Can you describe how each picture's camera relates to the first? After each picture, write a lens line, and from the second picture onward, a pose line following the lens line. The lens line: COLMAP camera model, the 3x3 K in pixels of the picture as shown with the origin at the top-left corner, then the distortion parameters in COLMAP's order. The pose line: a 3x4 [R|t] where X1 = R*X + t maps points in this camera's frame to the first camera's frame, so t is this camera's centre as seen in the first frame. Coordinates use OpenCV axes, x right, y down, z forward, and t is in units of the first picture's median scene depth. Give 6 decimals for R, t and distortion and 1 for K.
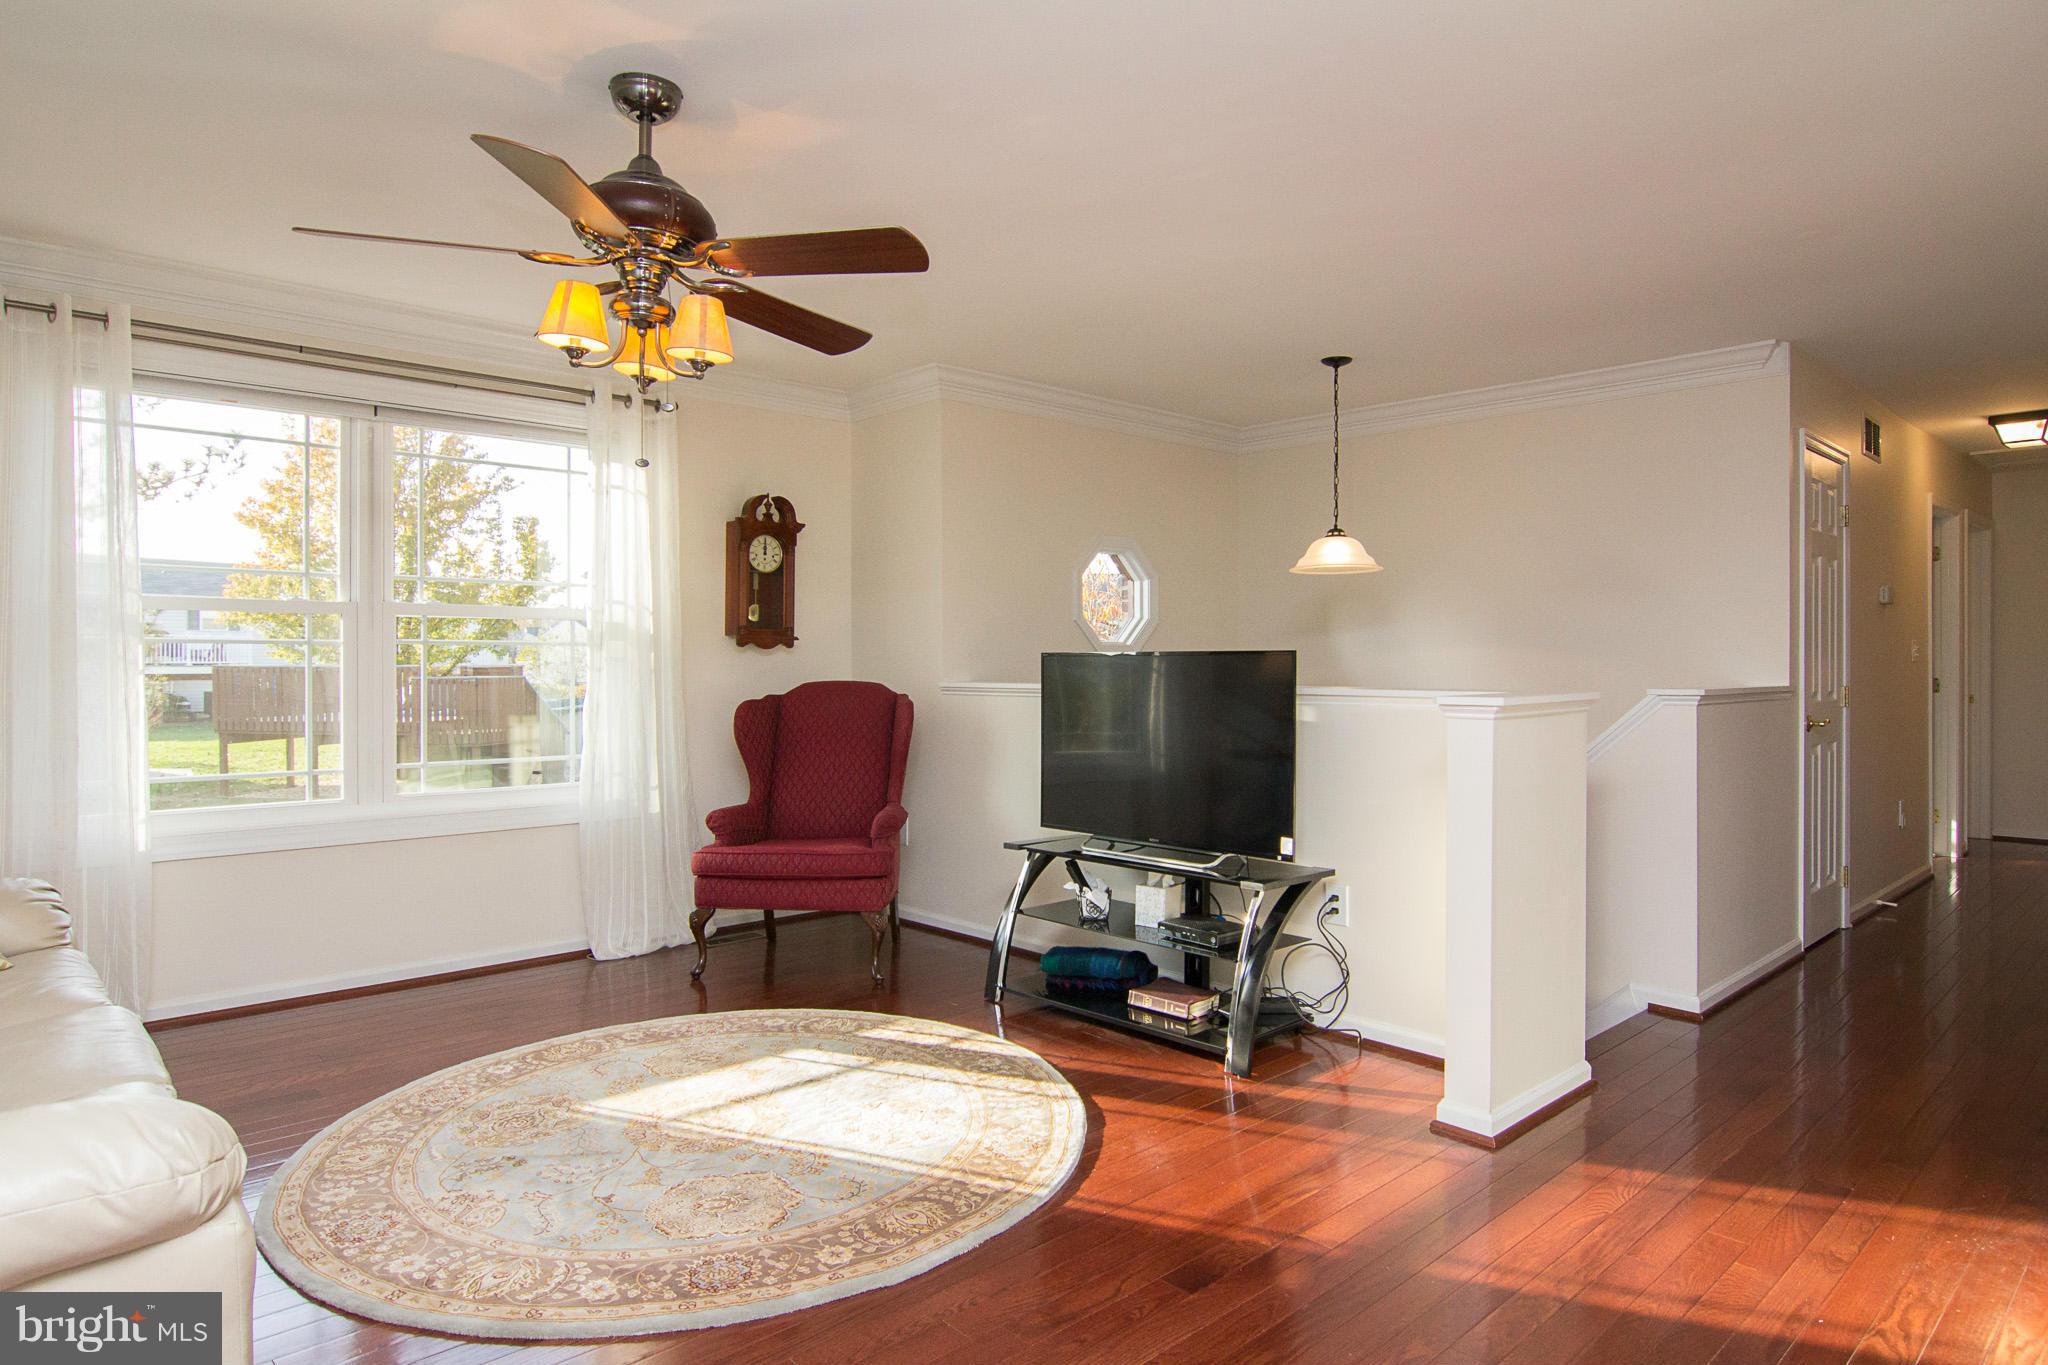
lens RADIAL K [[1219.0, 0, 1024.0], [0, 1219.0, 682.5], [0, 0, 1]] dist [0.002596, -0.015455]
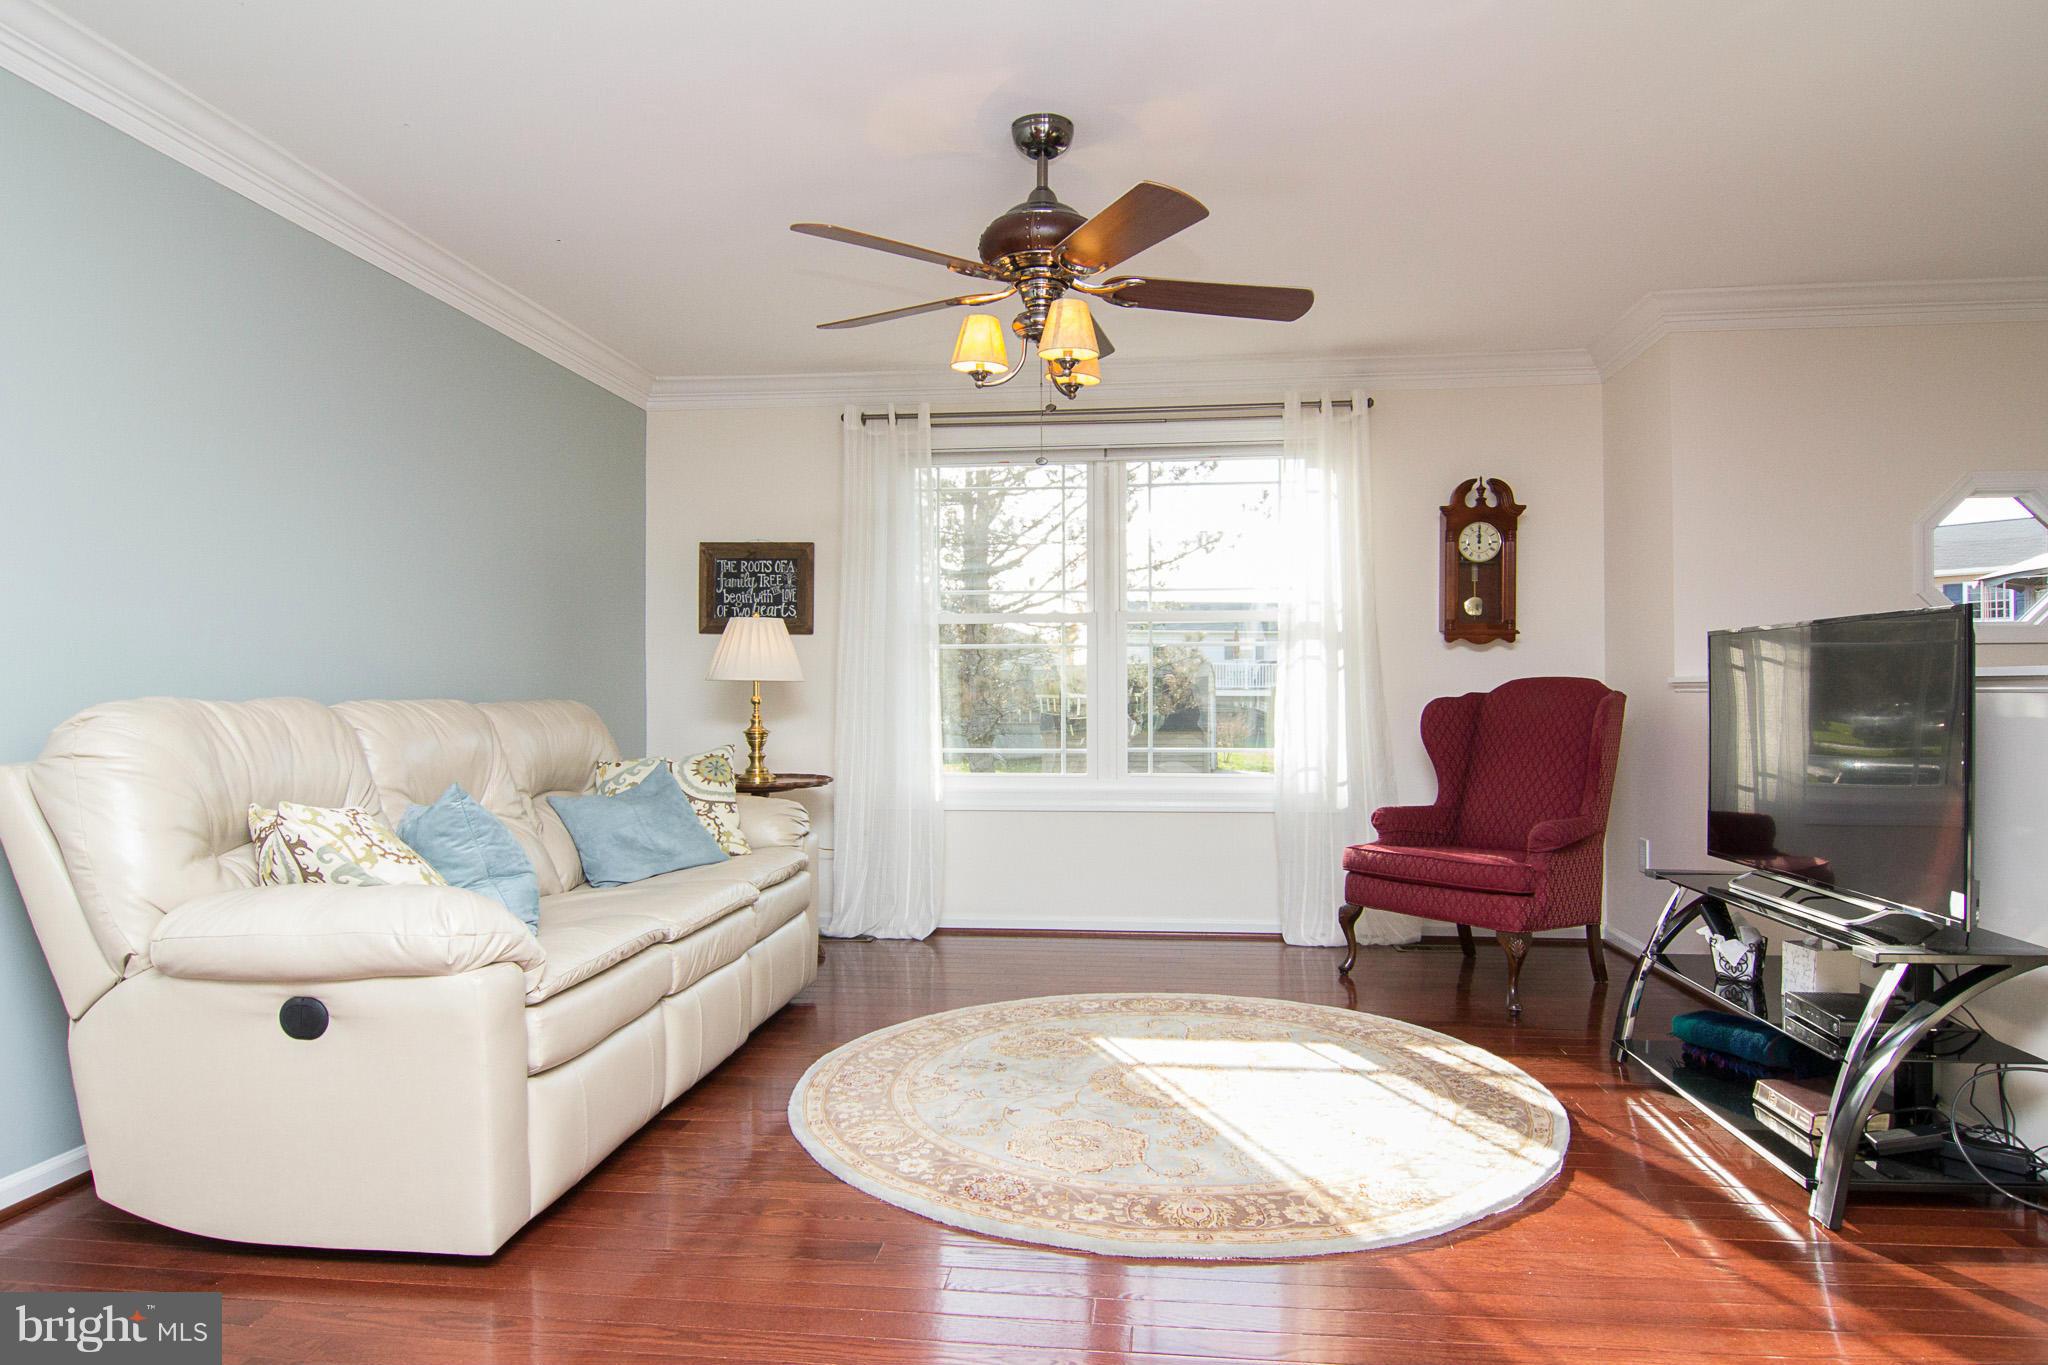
lens RADIAL K [[1203.2, 0, 1024.0], [0, 1203.2, 682.5], [0, 0, 1]] dist [0.015220, -0.000882]
pose [[0.647343, -0.008524, -0.762151, 0.326519], [-0.010293, 0.999749, -0.019924, 0.029291], [0.762129, 0.020742, 0.647093, 0.170975]]
